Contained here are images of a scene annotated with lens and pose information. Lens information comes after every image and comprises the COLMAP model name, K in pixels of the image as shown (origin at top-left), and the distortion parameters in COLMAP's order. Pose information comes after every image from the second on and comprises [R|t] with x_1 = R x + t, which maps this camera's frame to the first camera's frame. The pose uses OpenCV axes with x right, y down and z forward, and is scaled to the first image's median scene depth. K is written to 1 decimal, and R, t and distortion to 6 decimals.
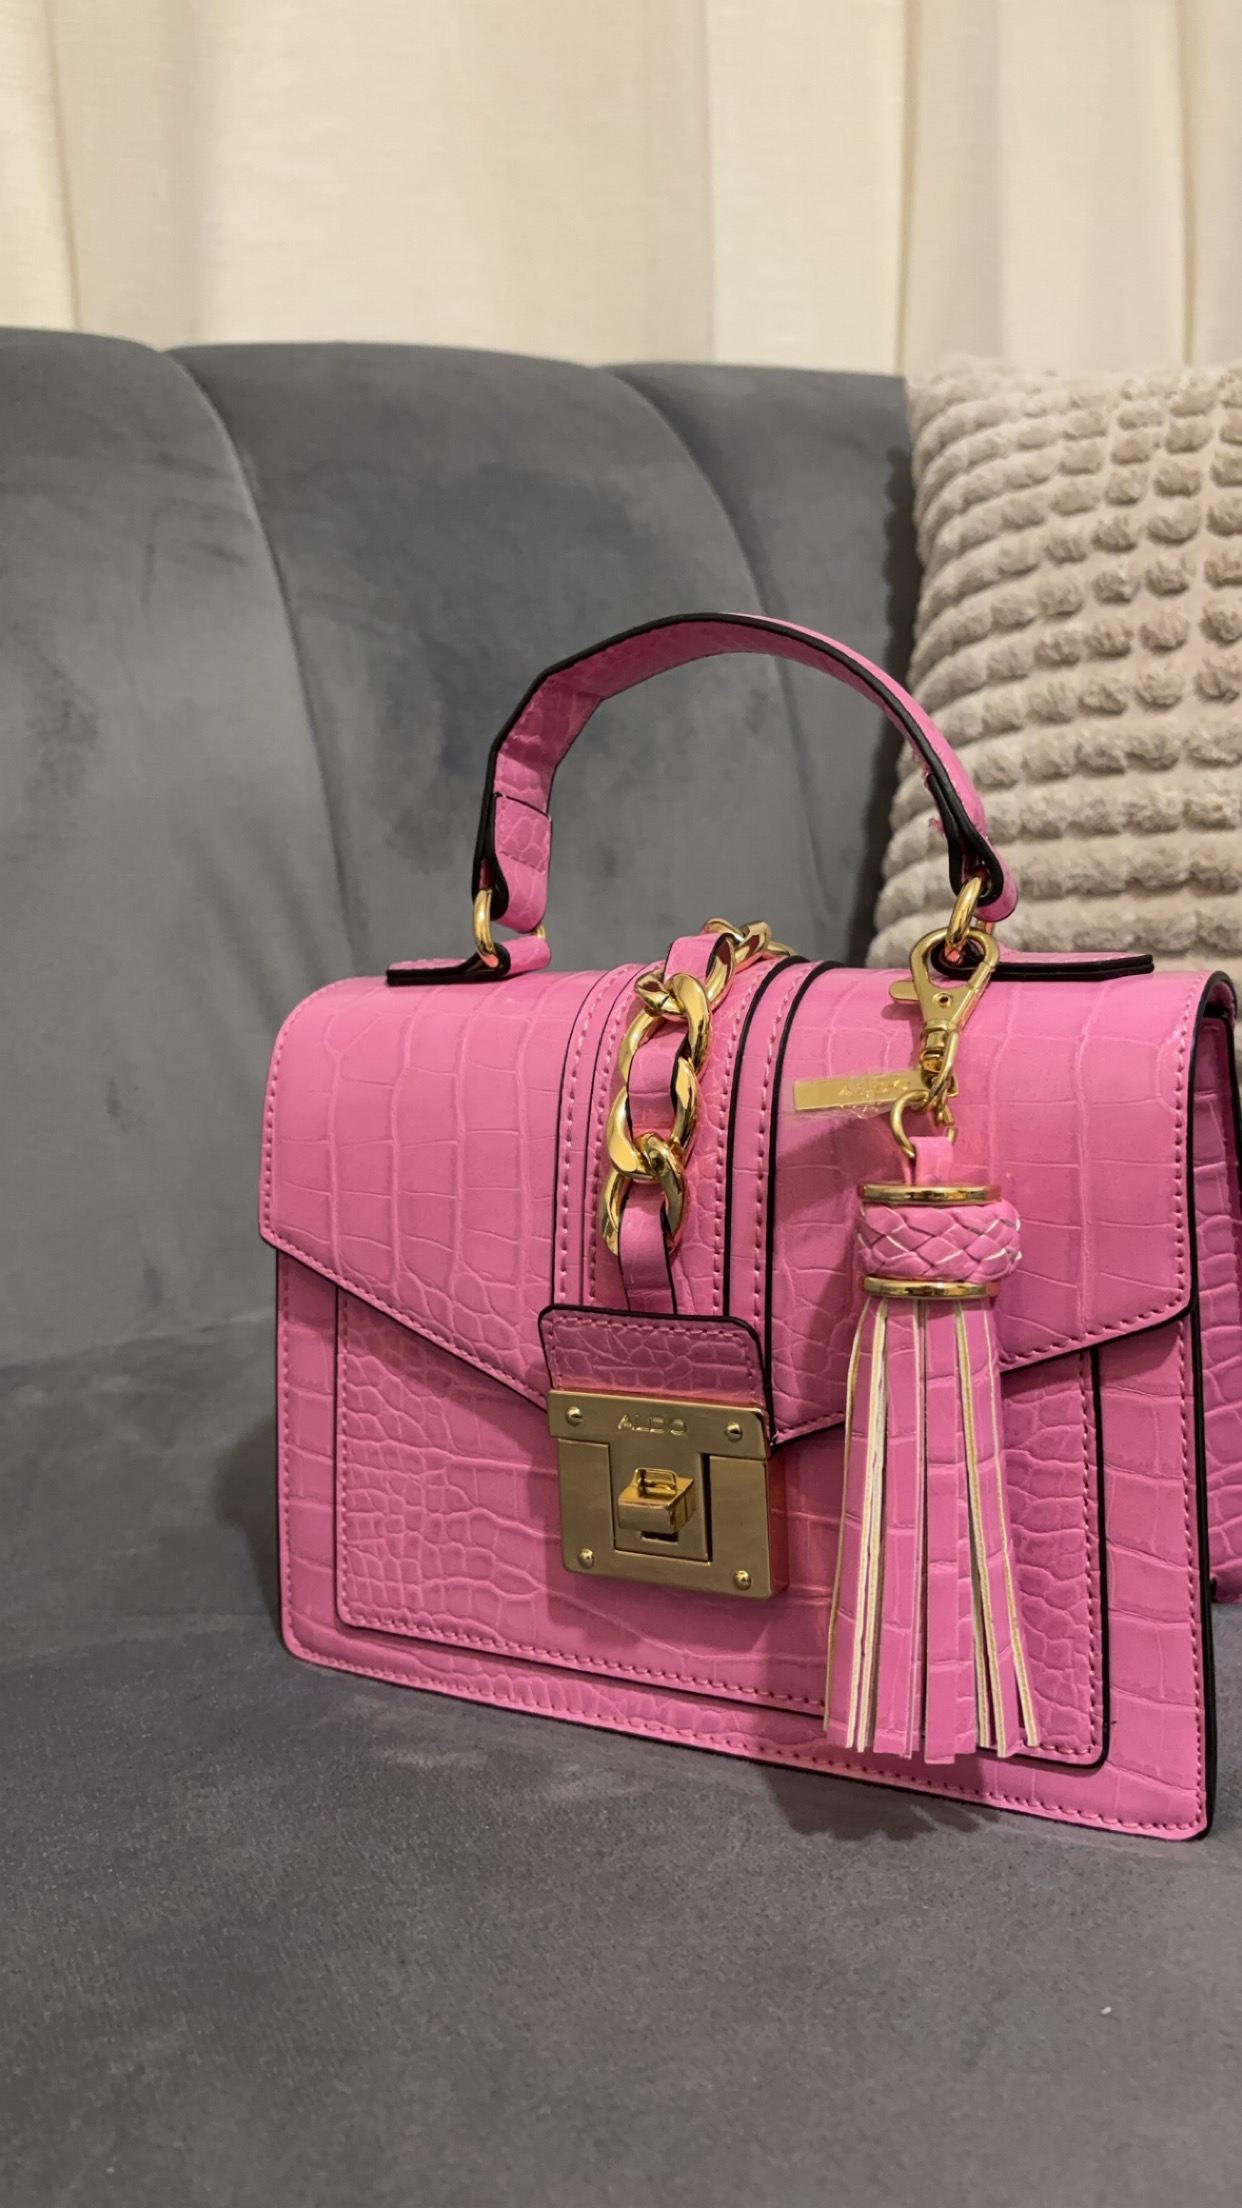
lens RADIAL K [[1953.9, 0, 605.8], [0, 1953.9, 1114.6], [0, 0, 1]] dist [-0.019367, 0.024390]
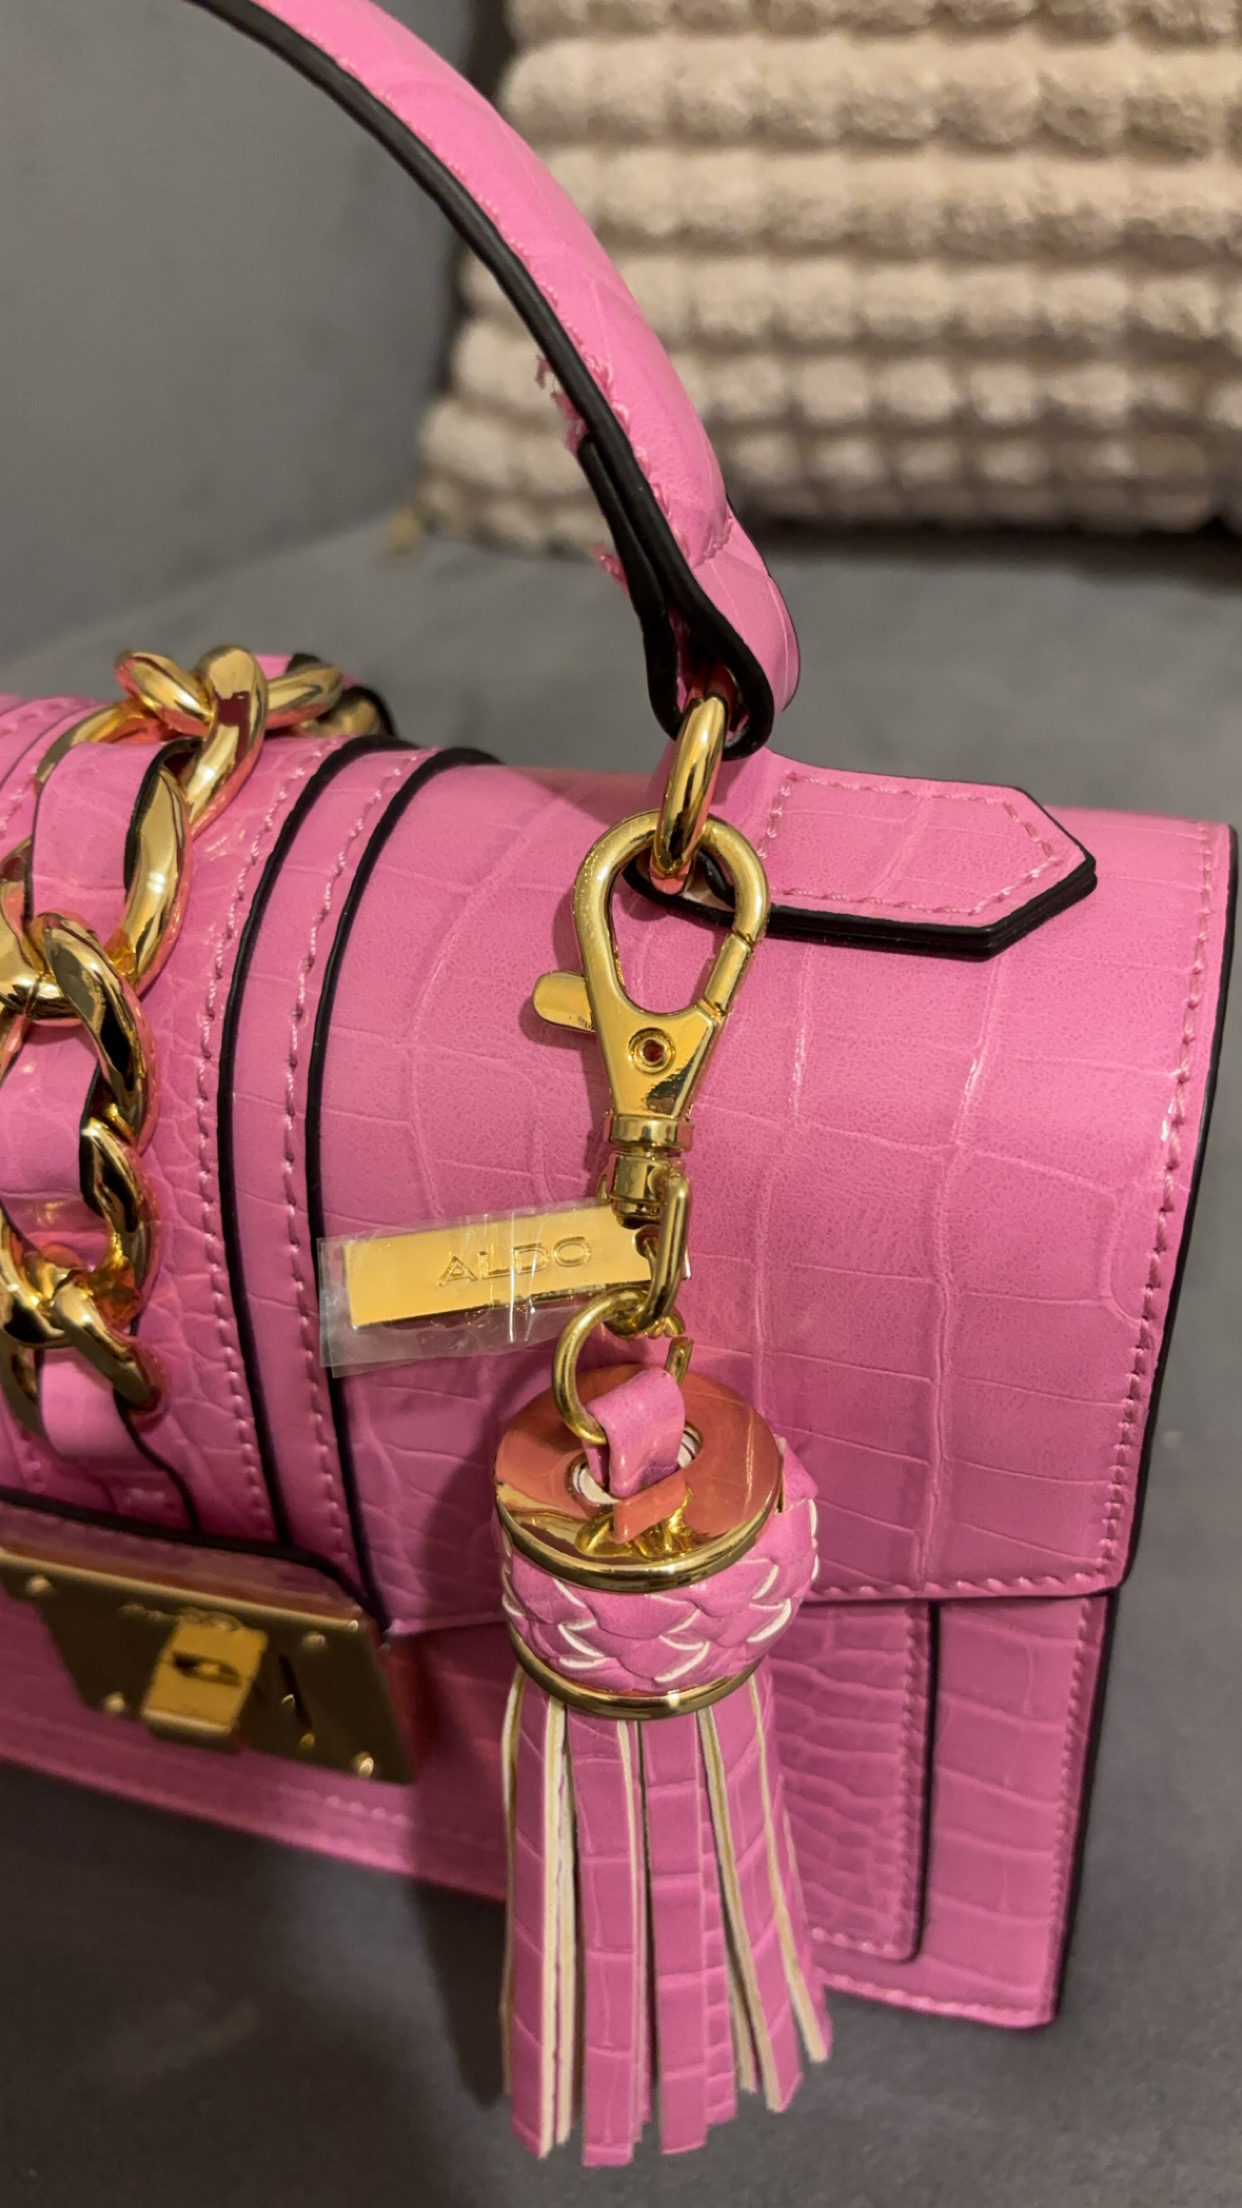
lens RADIAL K [[1965.8, 0, 634.0], [0, 1965.8, 1110.3], [0, 0, 1]] dist [-0.019348, -0.009778]
pose [[0.983083, -0.126624, 0.132342, 0.060223], [0.030924, 0.826918, 0.561472, -0.172443], [-0.180532, -0.547881, 0.816844, 0.351765]]
